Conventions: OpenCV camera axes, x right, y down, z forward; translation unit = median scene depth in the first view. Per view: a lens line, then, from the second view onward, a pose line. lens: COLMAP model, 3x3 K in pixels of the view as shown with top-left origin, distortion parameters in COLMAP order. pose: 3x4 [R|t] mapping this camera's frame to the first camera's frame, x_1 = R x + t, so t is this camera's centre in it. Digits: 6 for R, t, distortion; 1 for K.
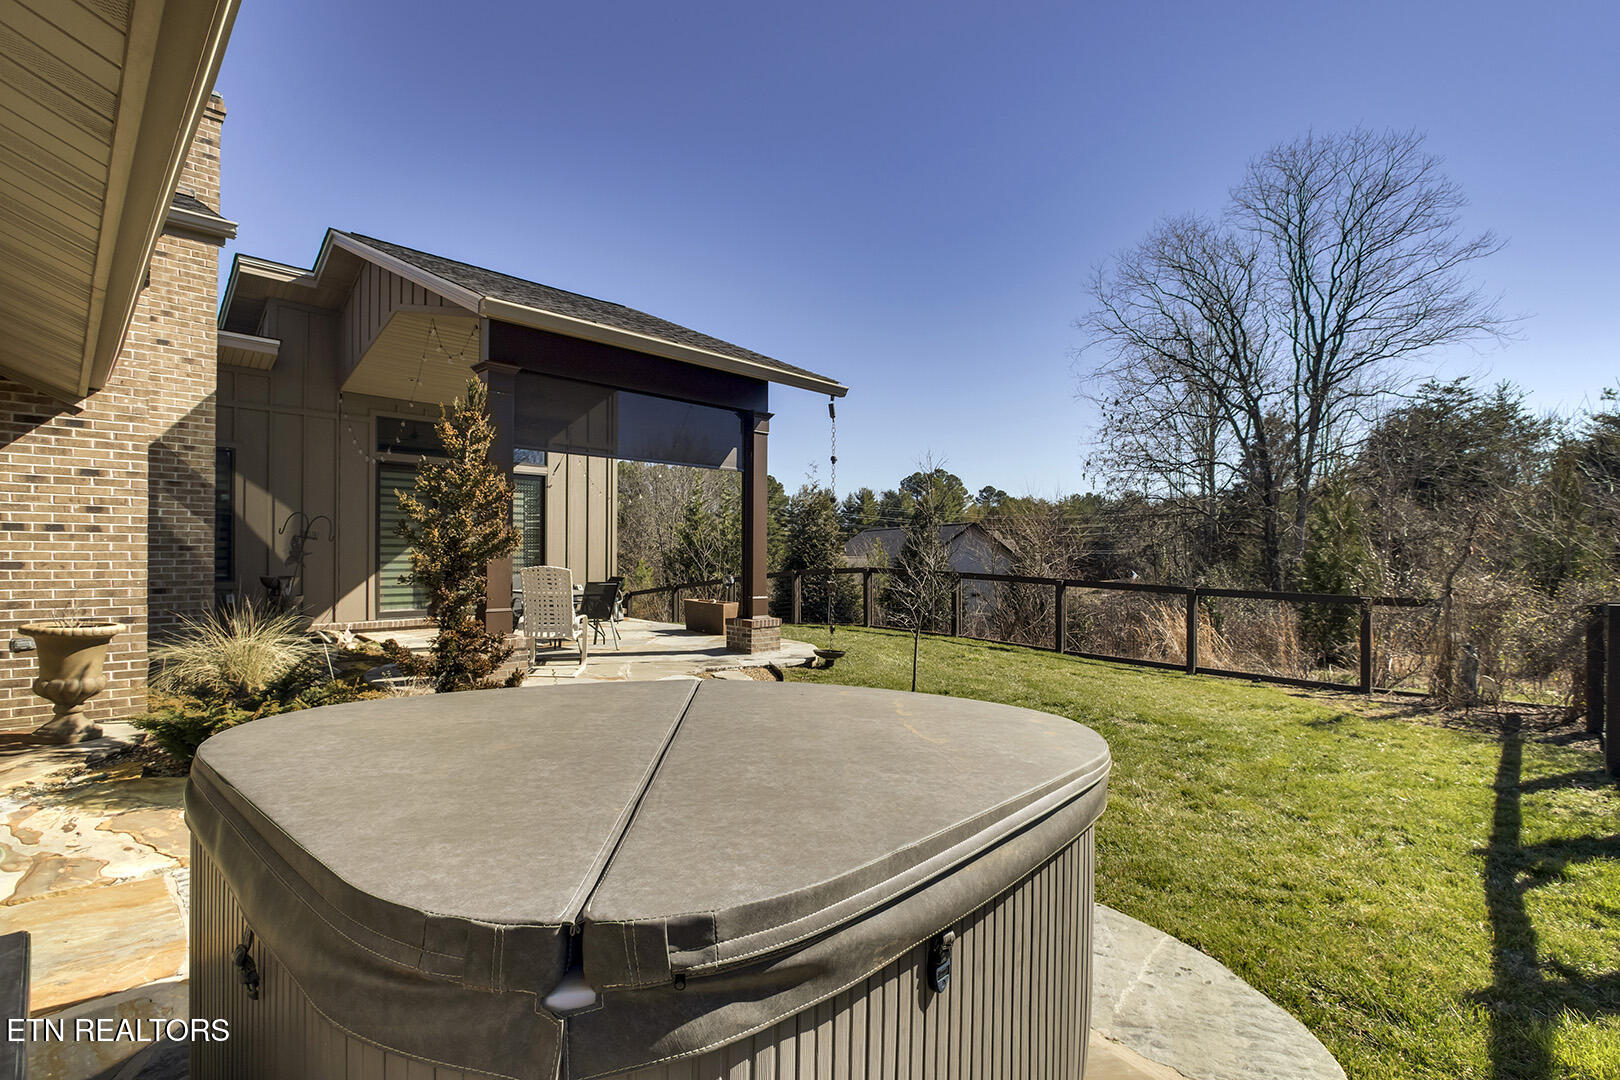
lens RADIAL K [[748.1, 0, 810.5], [0, 748.1, 546.9], [0, 0, 1]] dist [-0.003864, -0.000475]
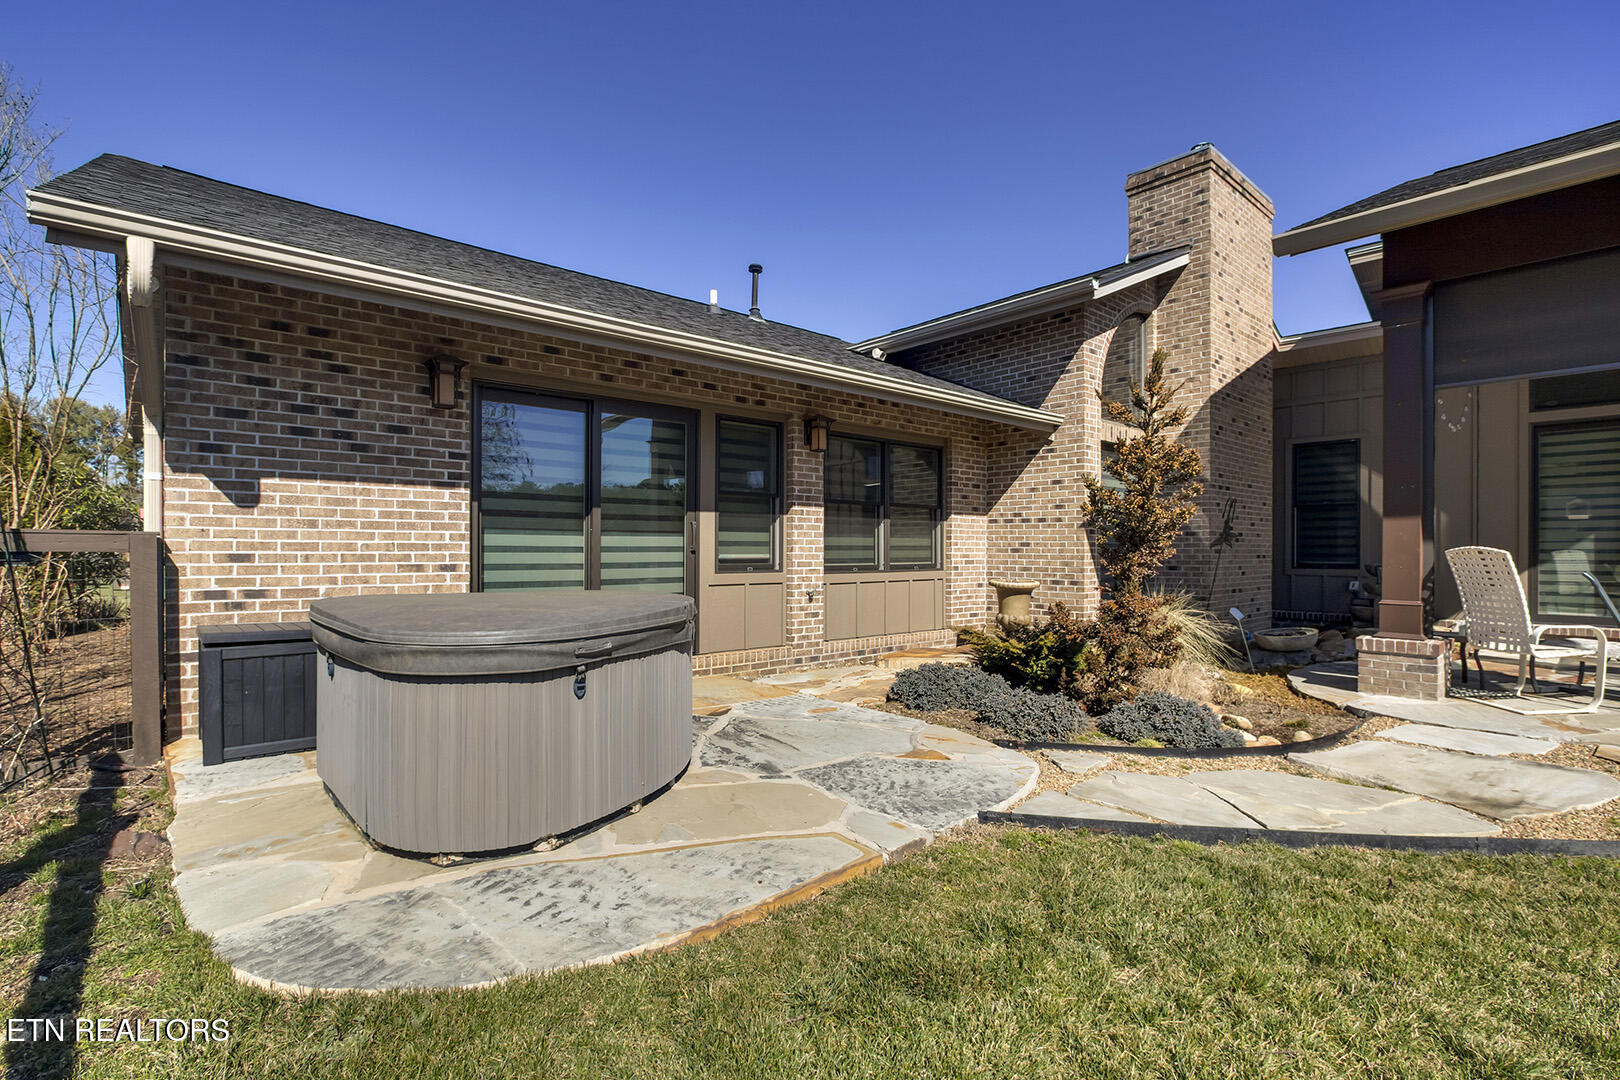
lens RADIAL K [[748.1, 0, 810.4], [0, 748.1, 546.7], [0, 0, 1]] dist [-0.003864, -0.000475]
pose [[-0.059006, -0.005093, -0.998245, 0.552442], [0.004132, 0.999977, -0.005346, 0.035131], [0.998249, -0.004440, -0.058984, 0.595753]]
